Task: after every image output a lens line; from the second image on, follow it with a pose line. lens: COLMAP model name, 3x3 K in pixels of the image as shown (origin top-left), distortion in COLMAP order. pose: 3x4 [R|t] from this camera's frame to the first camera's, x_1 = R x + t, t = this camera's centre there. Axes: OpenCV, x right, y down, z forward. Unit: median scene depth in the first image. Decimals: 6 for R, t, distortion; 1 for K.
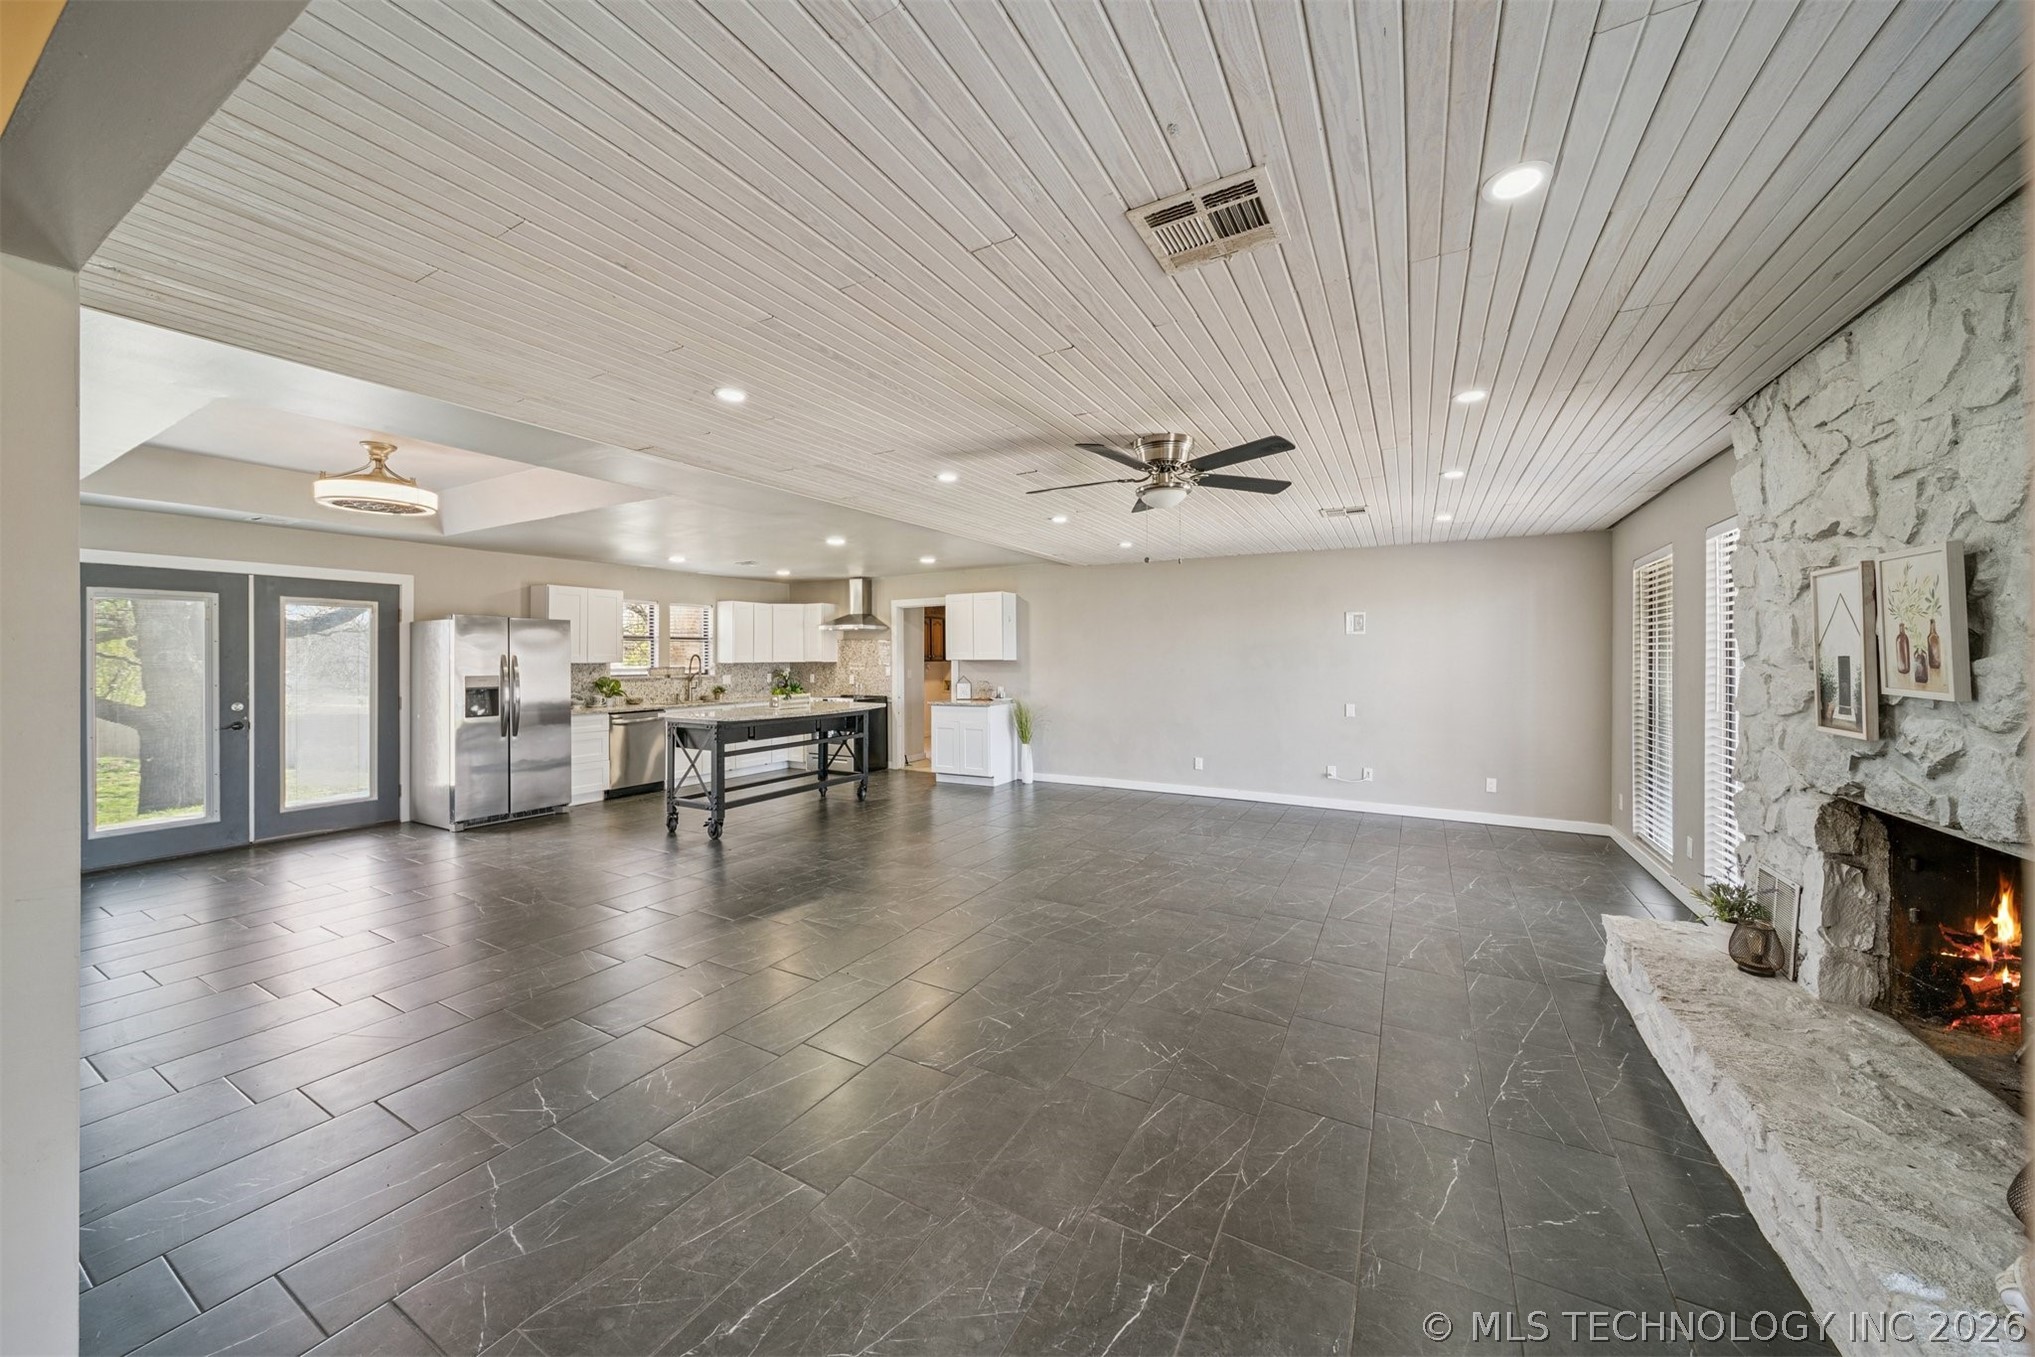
lens RADIAL K [[715.3, 0, 1001.7], [0, 715.3, 665.7], [0, 0, 1]] dist [0.000418, -0.000091]
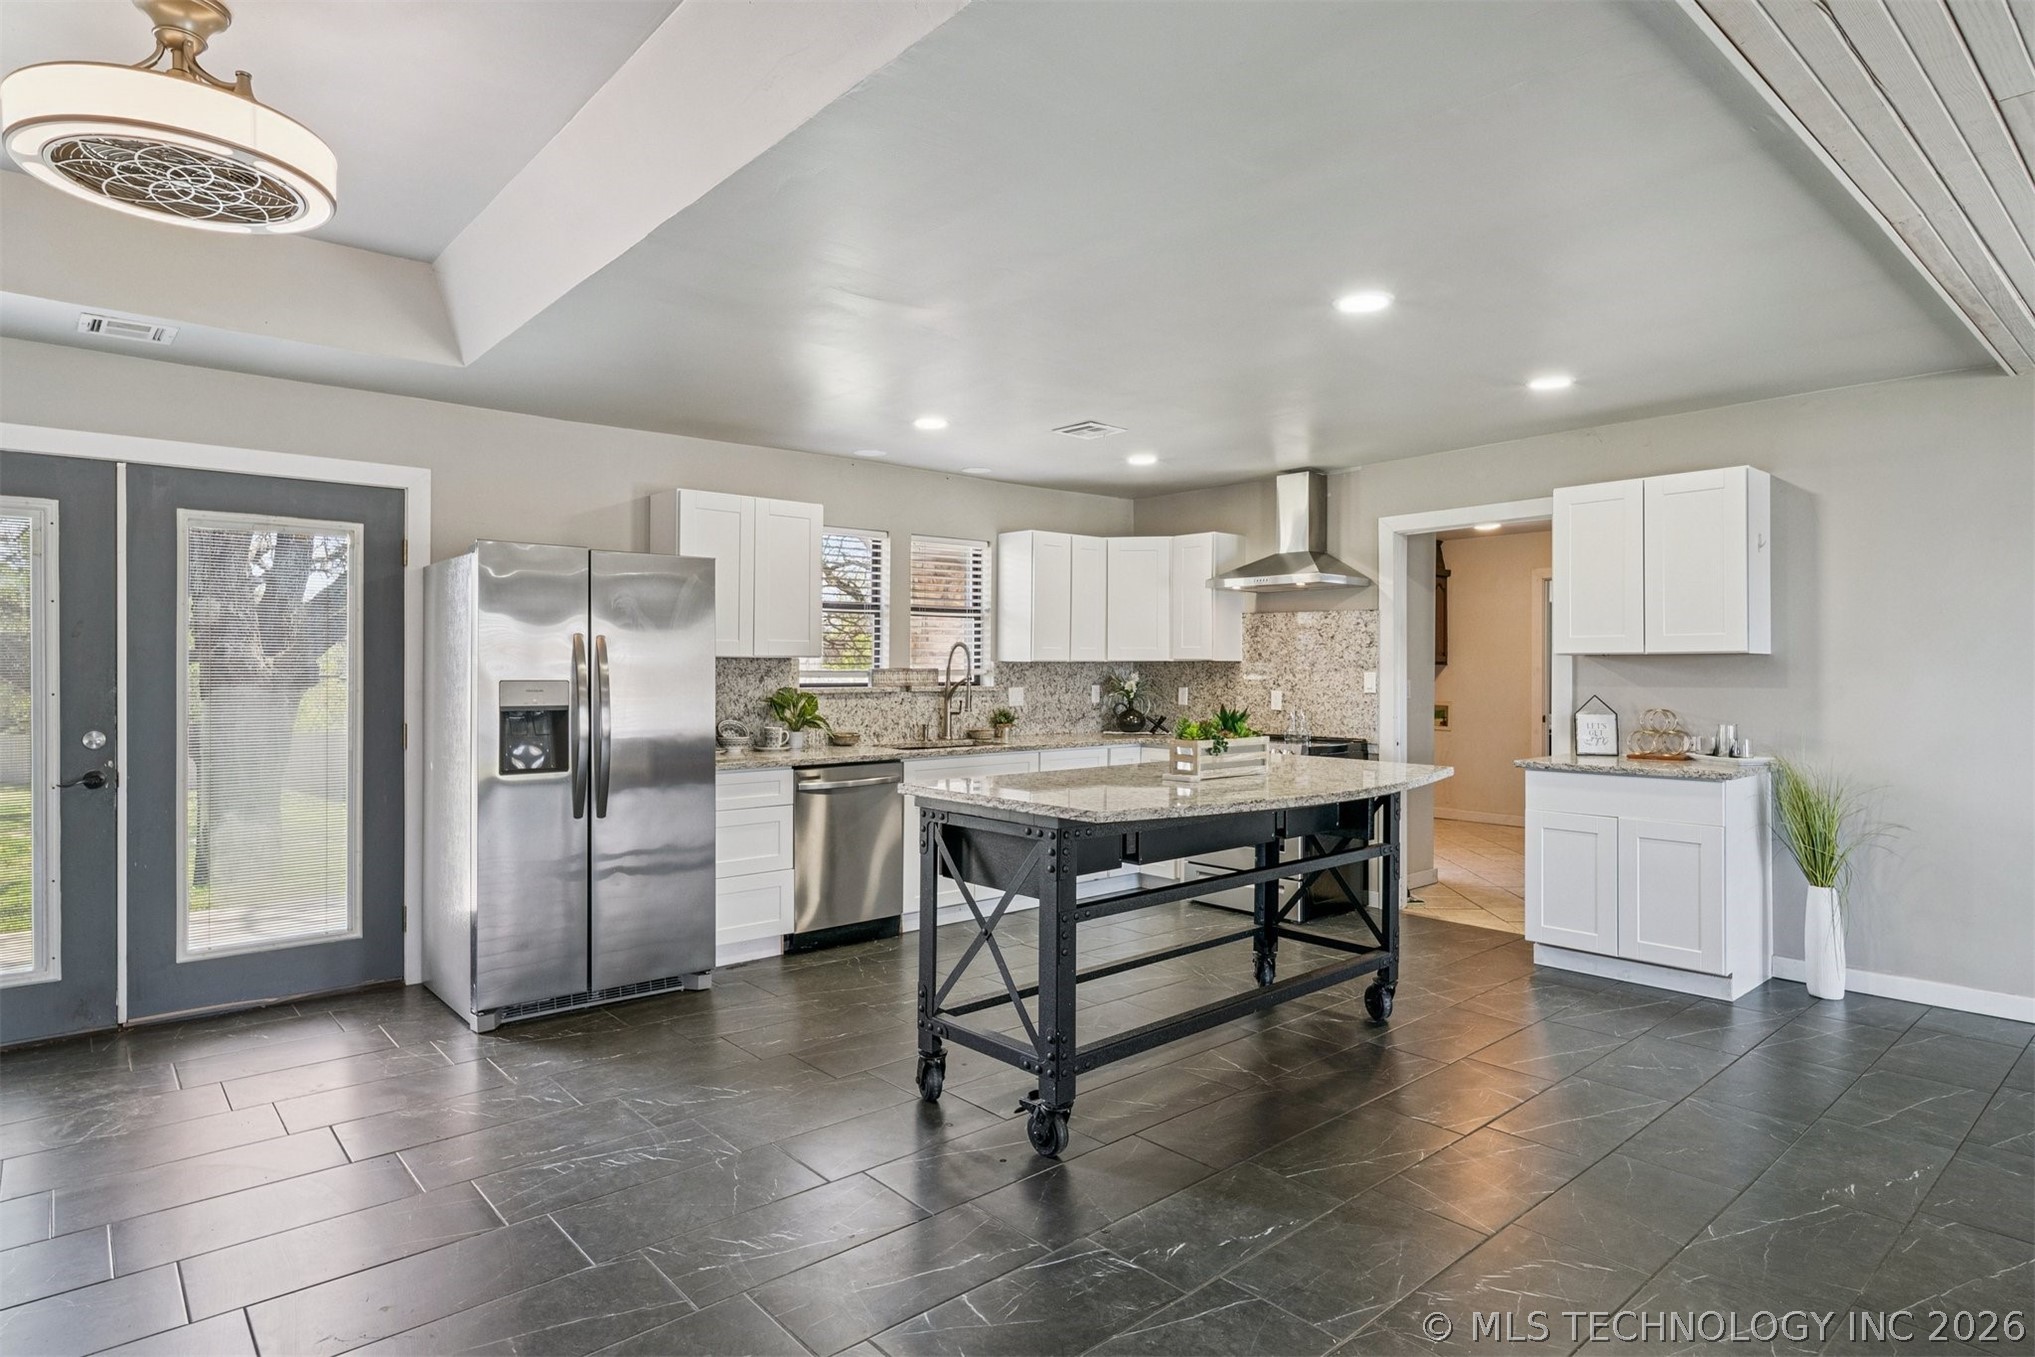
lens RADIAL K [[1090.1, 0, 978.6], [0, 1090.1, 674.1], [0, 0, 1]] dist [0.004840, 0.001552]
pose [[0.938697, 0.006602, -0.344680, -0.191529], [-0.007855, 0.999967, -0.002239, 0.007740], [0.344654, 0.004809, 0.938717, 0.373705]]
